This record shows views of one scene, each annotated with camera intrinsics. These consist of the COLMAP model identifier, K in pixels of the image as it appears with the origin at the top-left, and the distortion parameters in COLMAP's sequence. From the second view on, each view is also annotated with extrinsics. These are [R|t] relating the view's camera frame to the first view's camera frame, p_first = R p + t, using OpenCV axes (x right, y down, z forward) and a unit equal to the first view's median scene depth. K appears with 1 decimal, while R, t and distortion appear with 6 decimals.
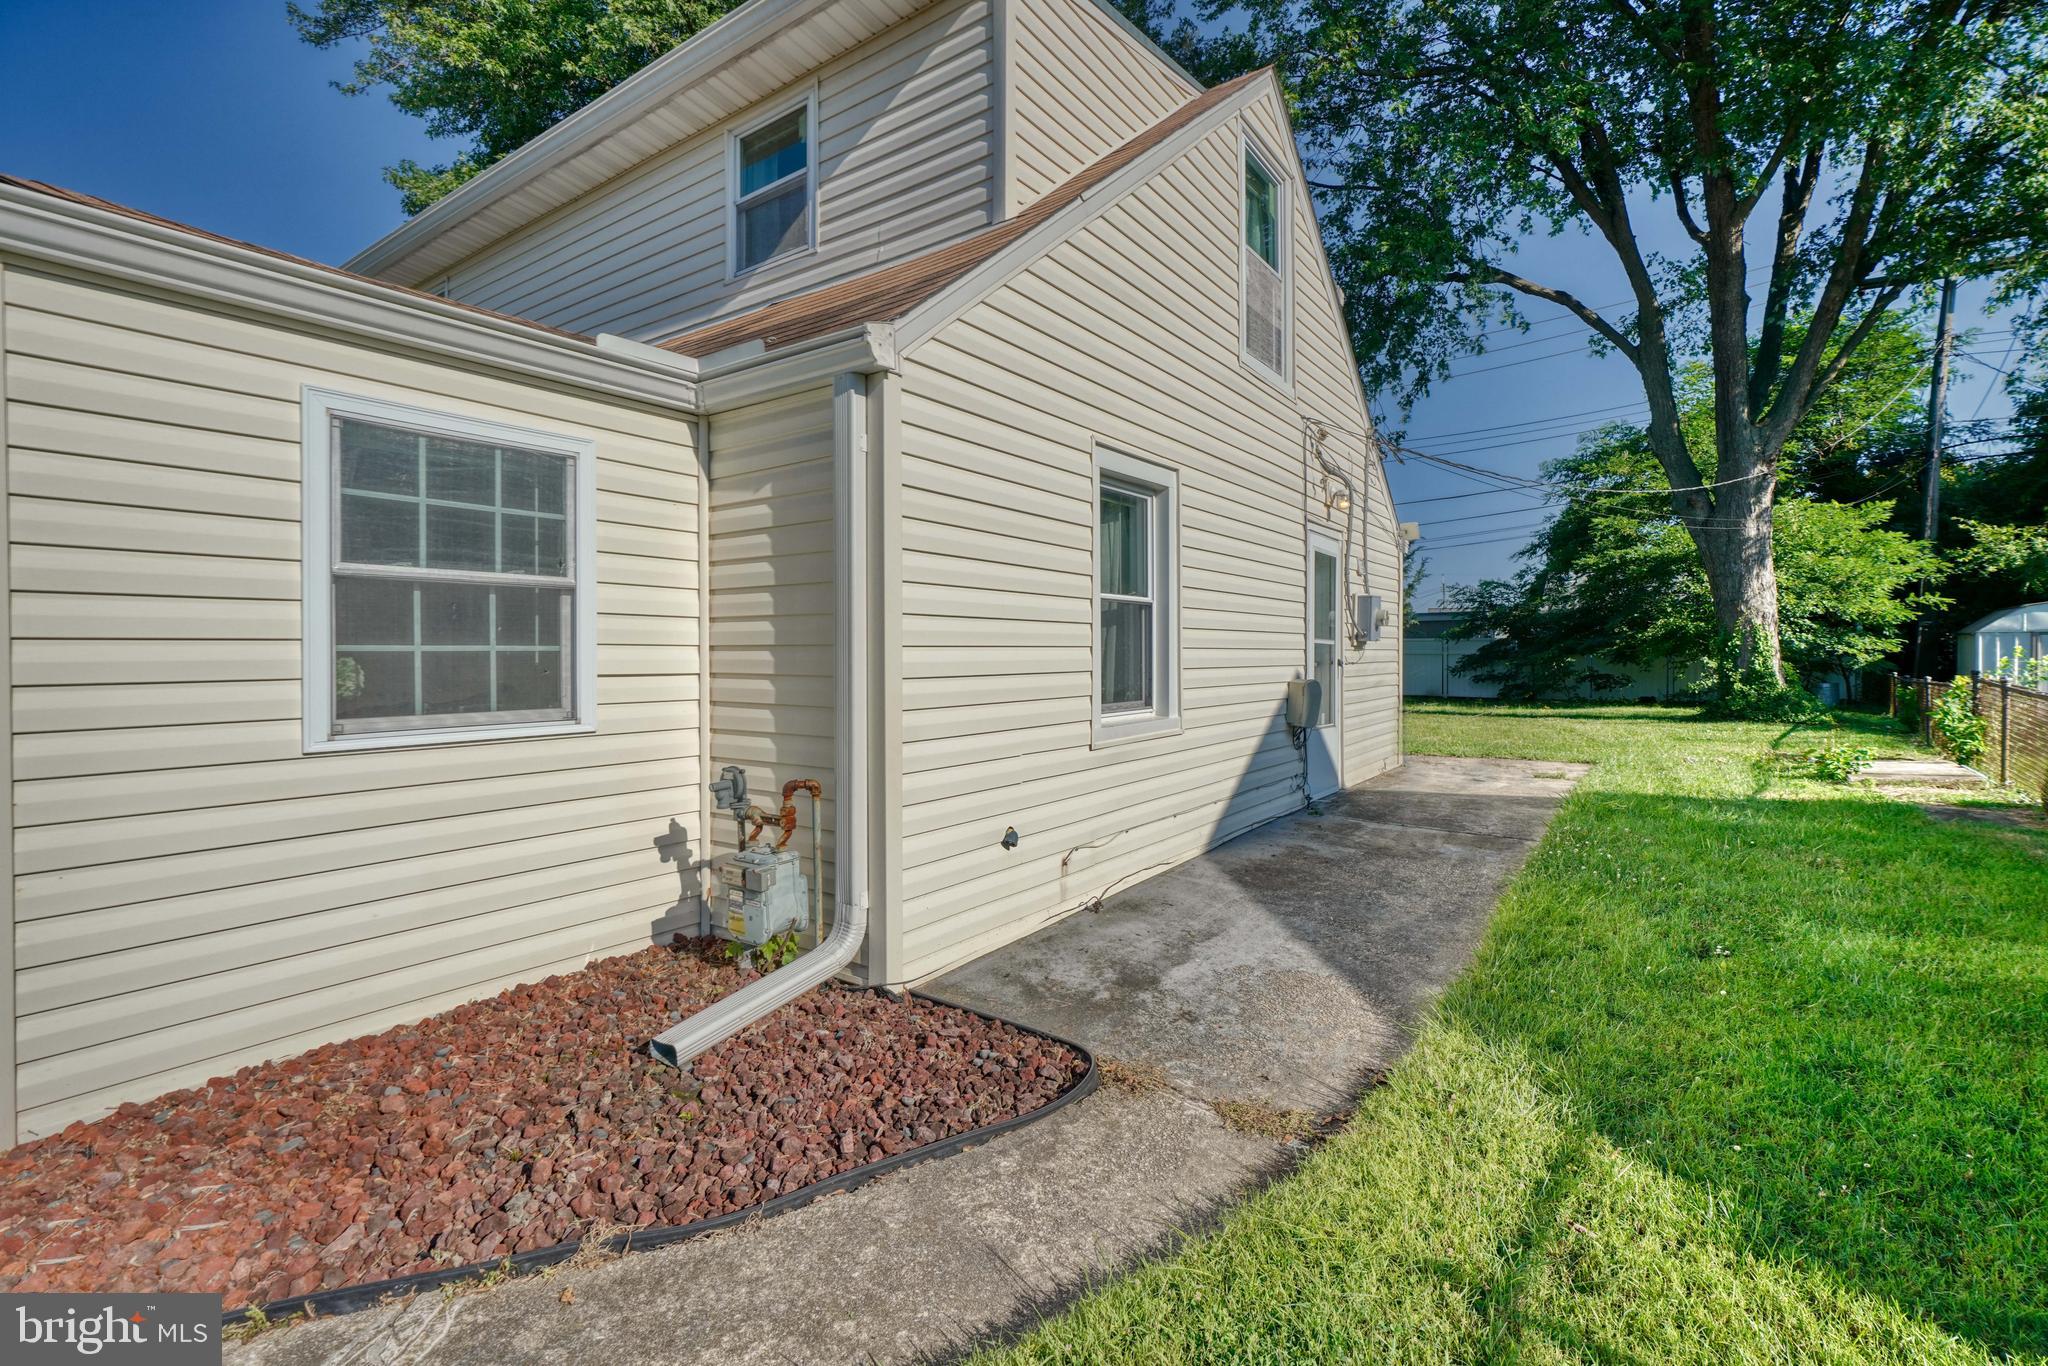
lens RADIAL K [[939.8, 0, 982.7], [0, 939.8, 671.2], [0, 0, 1]] dist [-0.010686, 0.004734]
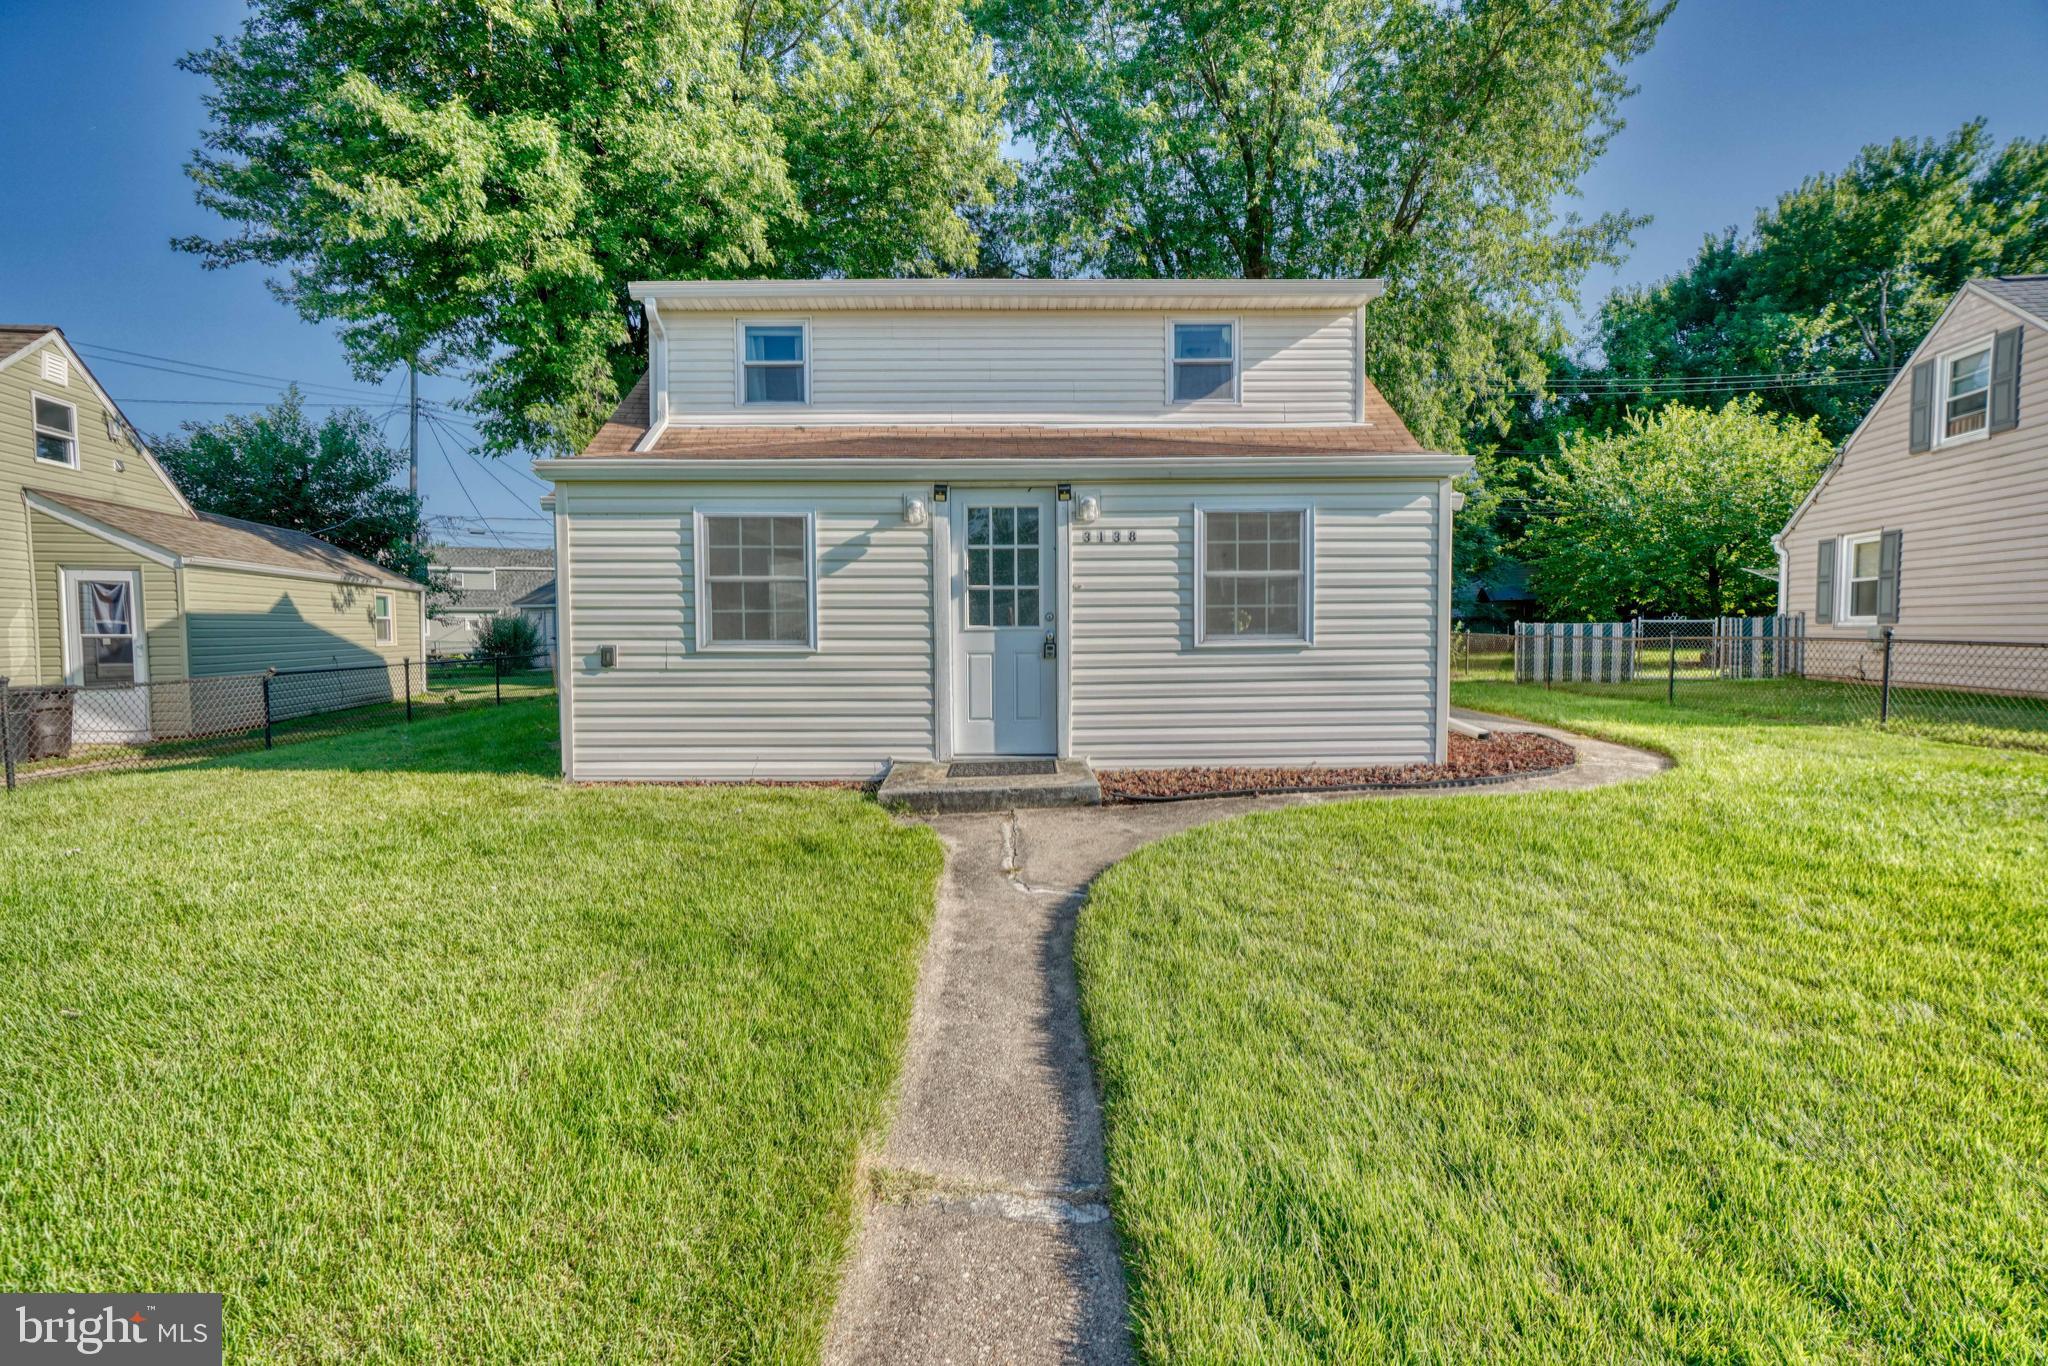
lens RADIAL K [[939.8, 0, 1019.2], [0, 939.8, 662.0], [0, 0, 1]] dist [-0.010686, 0.004734]
pose [[0.814399, -0.023654, 0.579823, -0.420631], [0.018706, 0.999720, 0.014509, 0.010448], [-0.580004, -0.000970, 0.814613, -0.075281]]
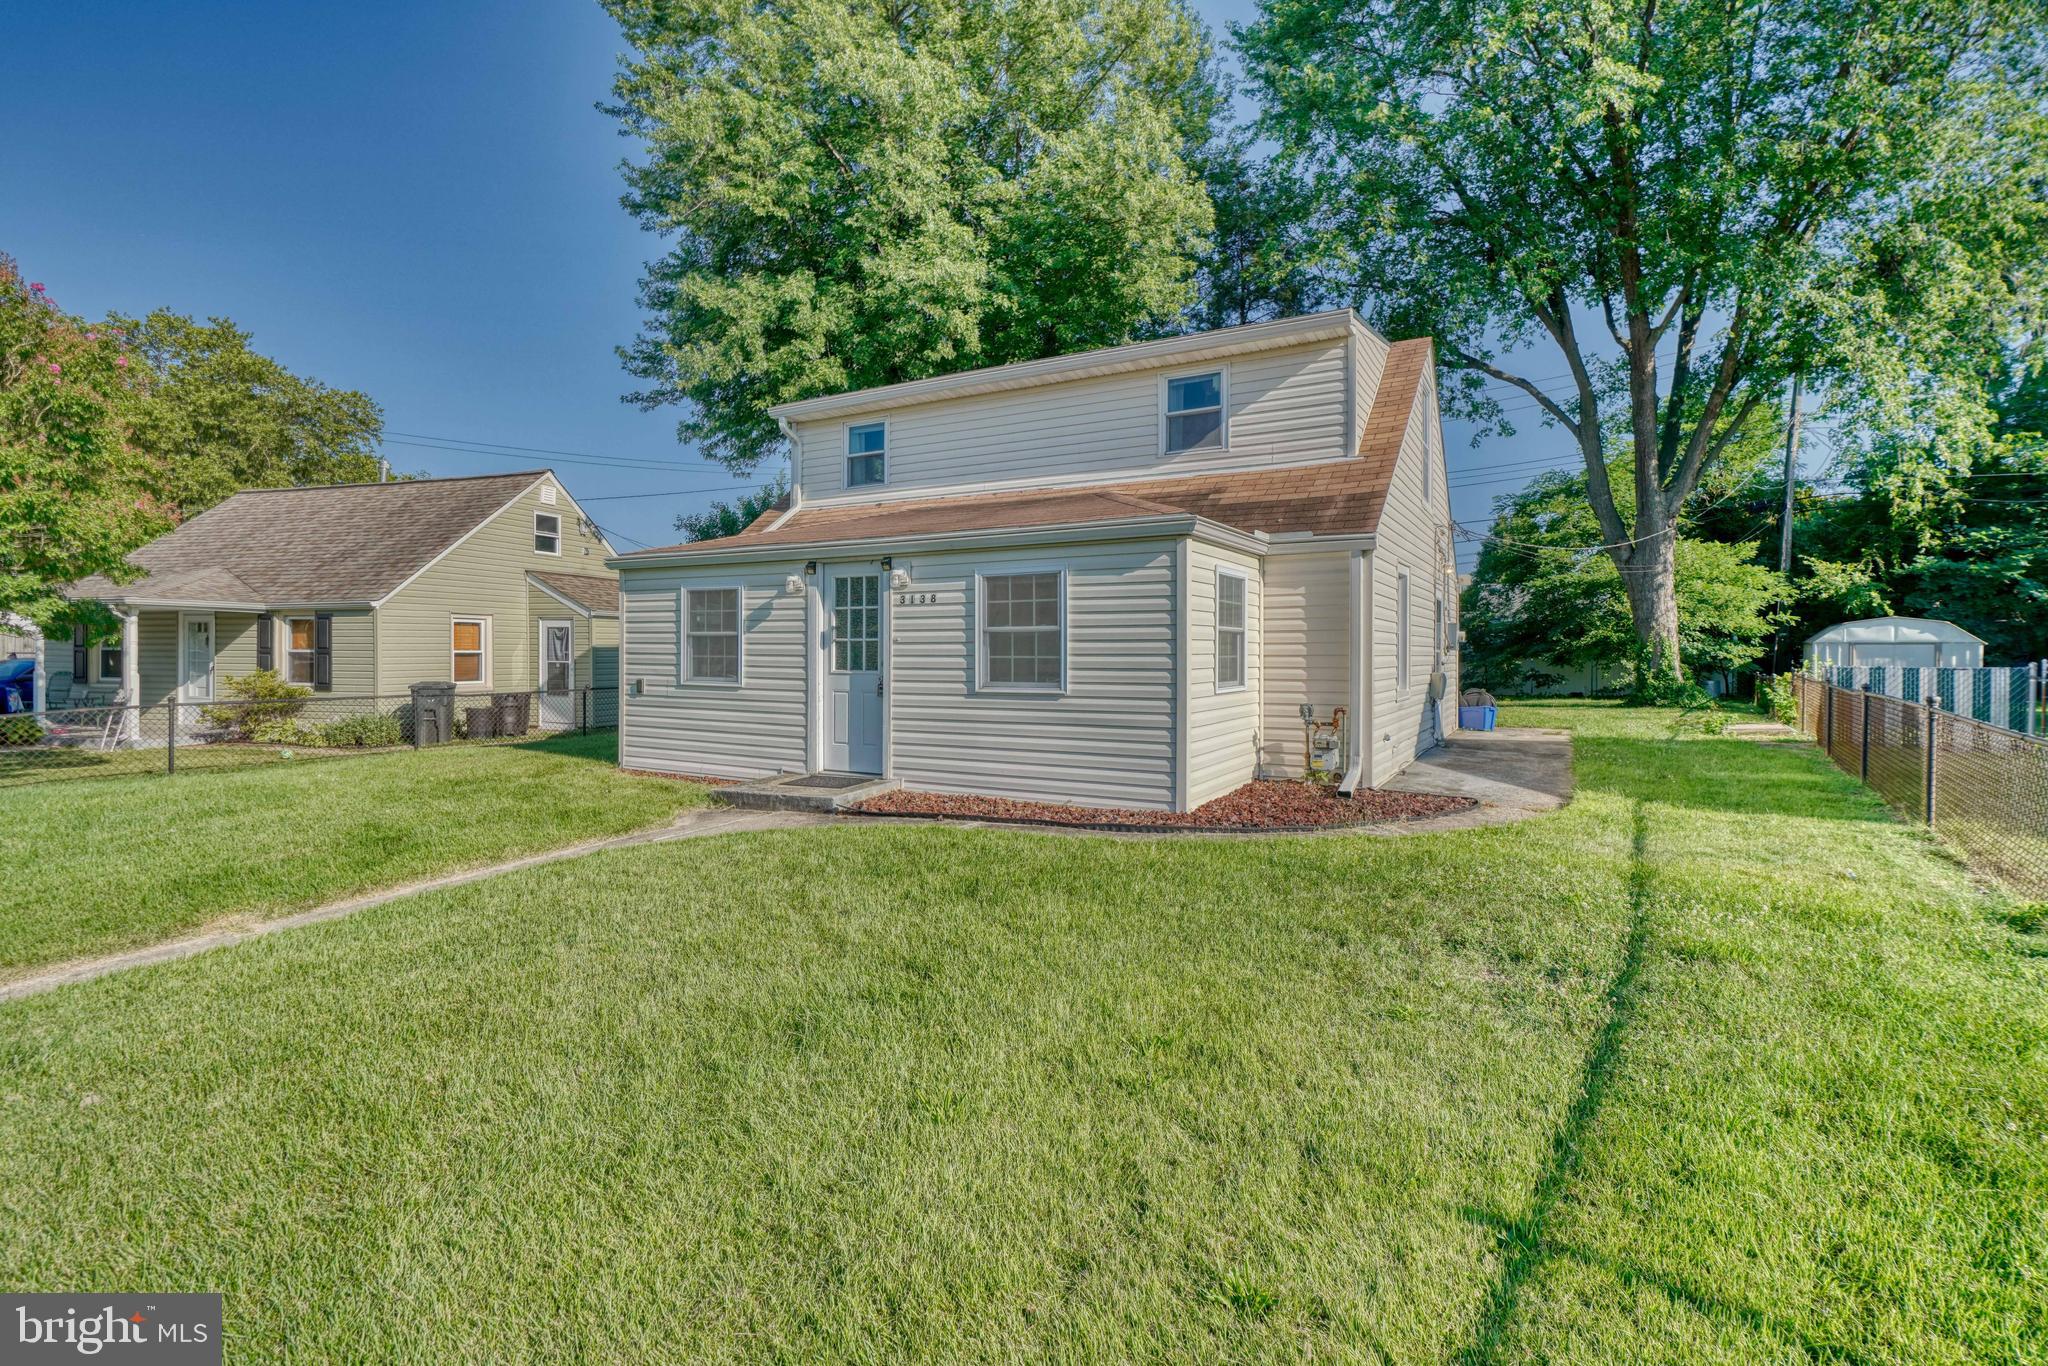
lens RADIAL K [[939.8, 0, 1011.7], [0, 939.8, 672.5], [0, 0, 1]] dist [-0.010686, 0.004734]
pose [[0.995822, 0.001226, 0.091304, -0.201209], [-0.001245, 0.999999, 0.000149, 0.003093], [-0.091304, -0.000262, 0.995823, -0.224960]]
